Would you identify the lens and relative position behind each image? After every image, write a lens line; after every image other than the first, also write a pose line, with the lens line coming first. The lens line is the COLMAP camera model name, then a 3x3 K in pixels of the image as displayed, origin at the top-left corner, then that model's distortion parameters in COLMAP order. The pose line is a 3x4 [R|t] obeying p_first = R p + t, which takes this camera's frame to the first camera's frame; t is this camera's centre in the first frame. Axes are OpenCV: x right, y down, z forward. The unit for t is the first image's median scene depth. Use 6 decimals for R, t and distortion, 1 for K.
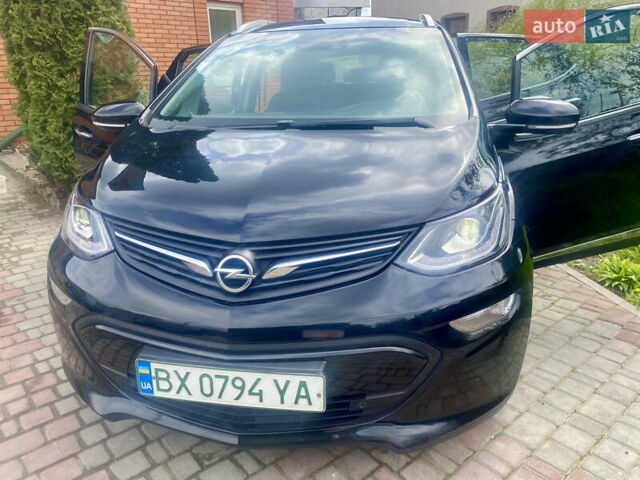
lens RADIAL K [[479.5, 0, 314.0], [0, 479.5, 220.1], [0, 0, 1]] dist [0.012587, -0.005642]
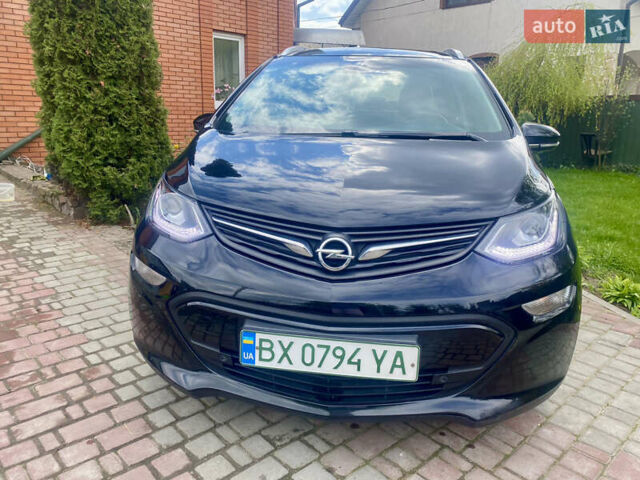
lens RADIAL K [[477.3, 0, 320.0], [0, 477.3, 208.3], [0, 0, 1]] dist [0.010531, -0.002403]
pose [[0.997463, 0.040905, 0.058256, -0.214921], [-0.035587, 0.995344, -0.089579, 0.084728], [-0.061649, 0.087279, 0.994275, -0.088407]]
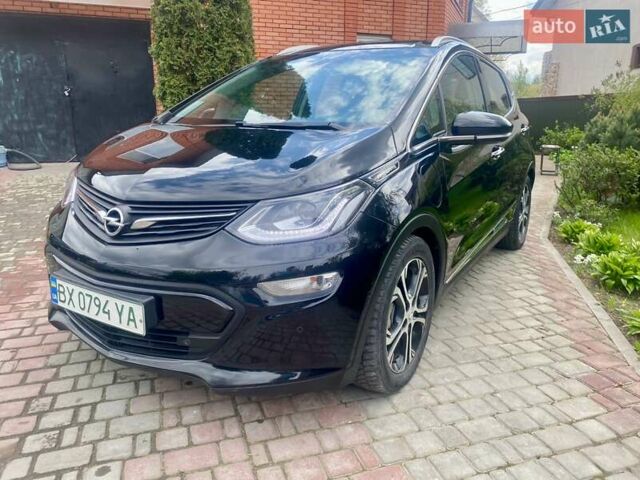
lens RADIAL K [[477.3, 0, 320.0], [0, 477.3, 208.3], [0, 0, 1]] dist [0.010531, -0.002403]
pose [[0.934124, 0.100644, -0.342466, 0.652327], [-0.128210, 0.990004, -0.058771, 0.063258], [0.333128, 0.098807, 0.937690, -0.045581]]
